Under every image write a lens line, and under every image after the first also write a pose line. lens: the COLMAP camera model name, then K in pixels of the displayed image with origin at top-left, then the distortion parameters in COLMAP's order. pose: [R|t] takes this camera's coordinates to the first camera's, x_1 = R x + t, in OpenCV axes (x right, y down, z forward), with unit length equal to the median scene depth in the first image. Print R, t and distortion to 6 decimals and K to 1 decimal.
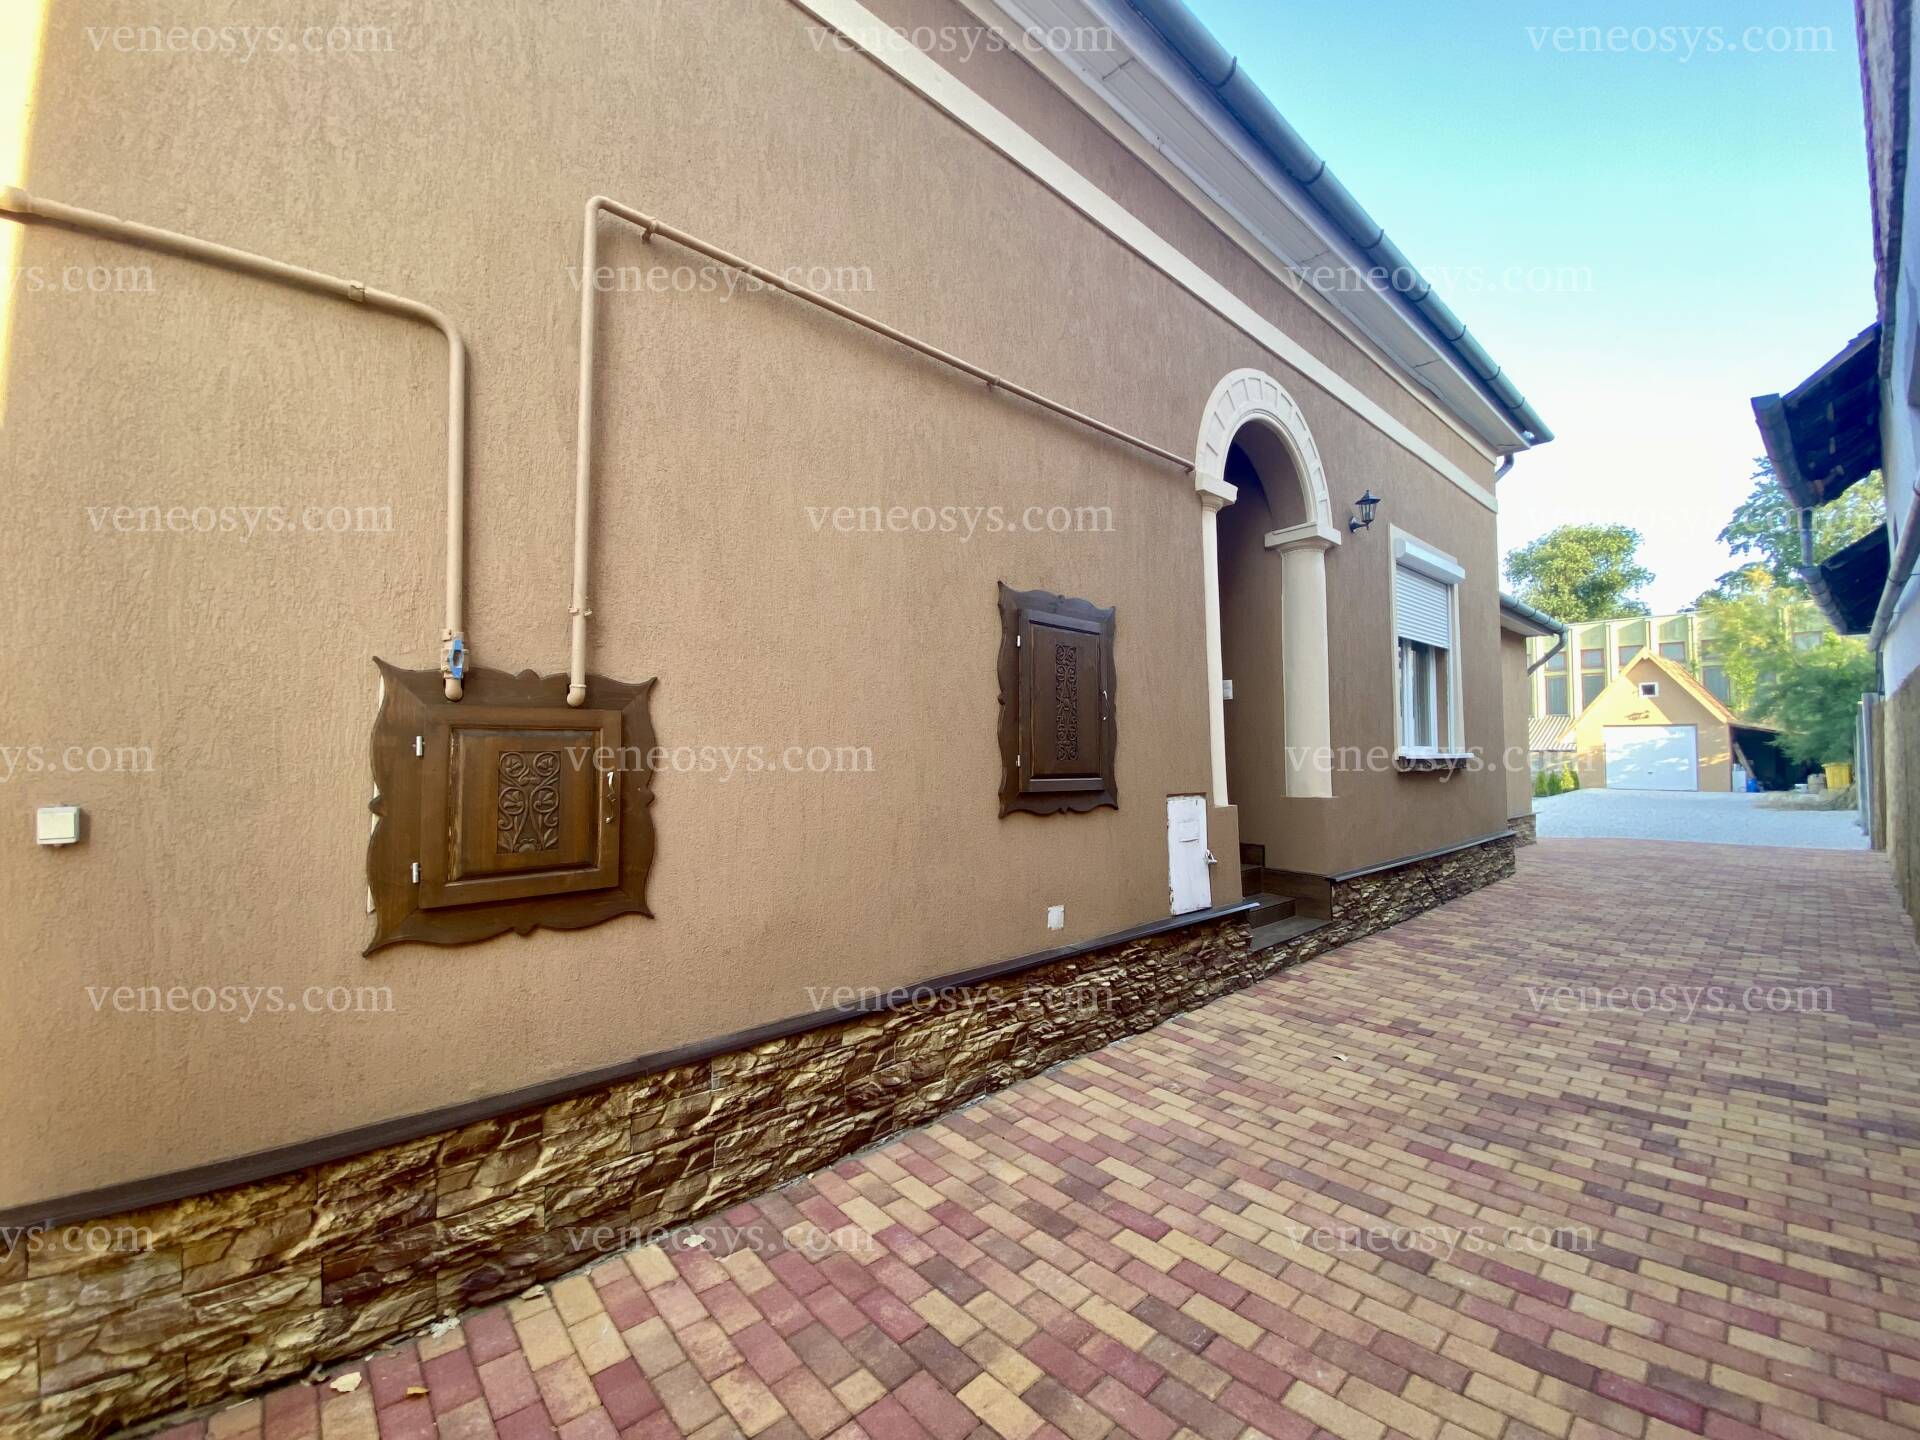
lens RADIAL K [[774.2, 0, 956.2], [0, 774.2, 725.1], [0, 0, 1]] dist [0.004212, -0.007114]
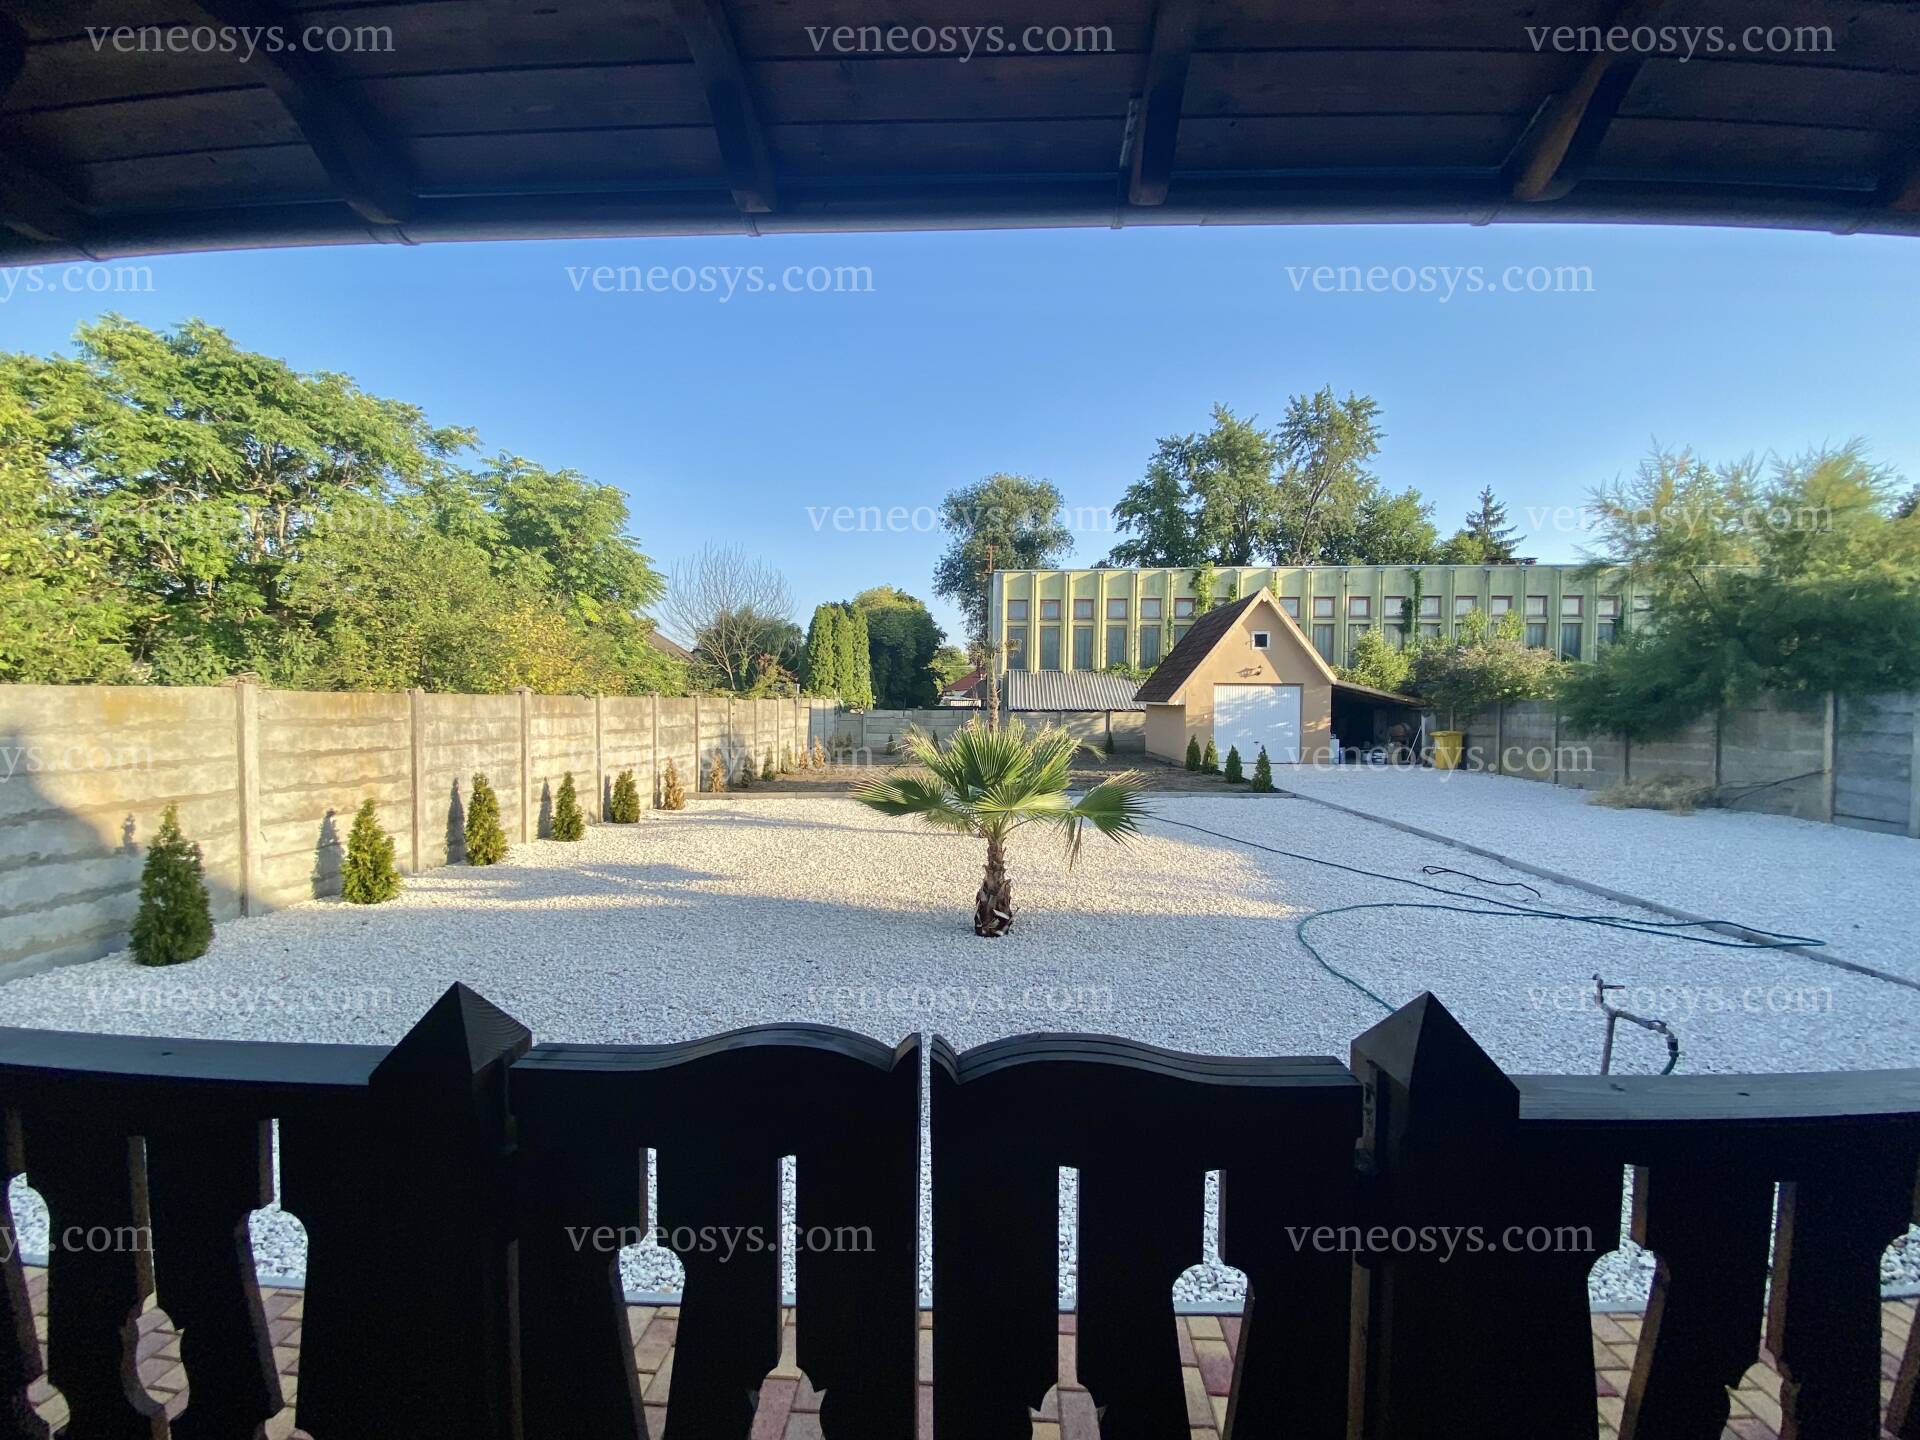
lens RADIAL K [[774.2, 0, 953.7], [0, 774.2, 721.4], [0, 0, 1]] dist [0.004212, -0.007114]
pose [[0.703140, -0.009915, 0.710982, 0.068270], [-0.034549, 0.998245, 0.048089, 0.008819], [-0.710211, -0.058377, 0.701564, 0.502082]]
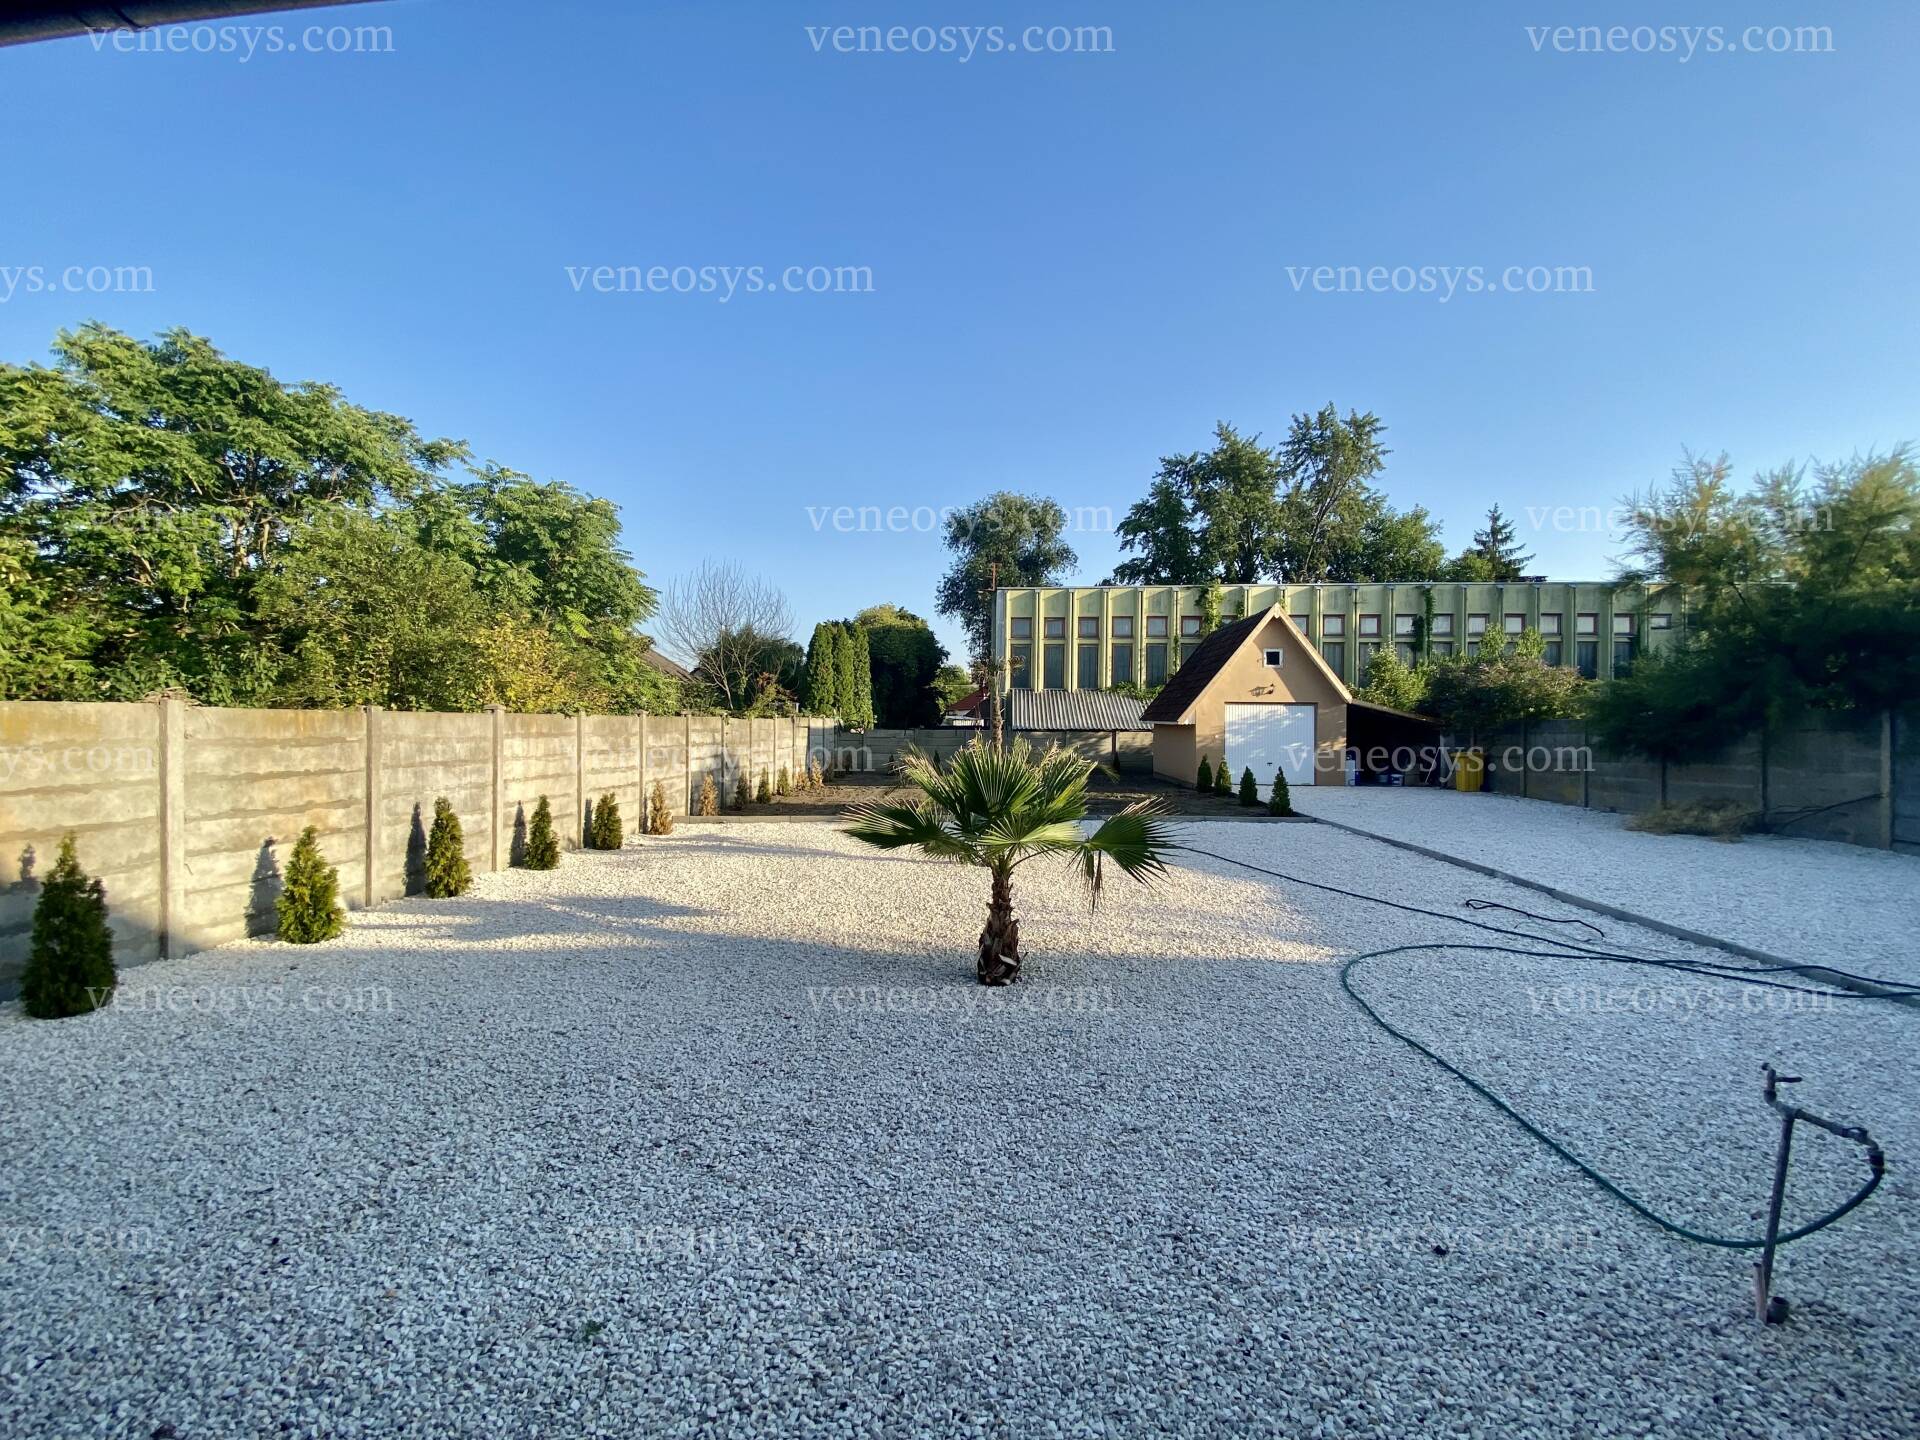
lens RADIAL K [[774.2, 0, 953.9], [0, 774.2, 720.2], [0, 0, 1]] dist [0.004212, -0.007114]
pose [[0.705573, 0.009731, 0.708571, 0.082614], [-0.034956, 0.999166, 0.021086, 0.009671], [-0.707775, -0.039647, 0.705325, 0.515553]]
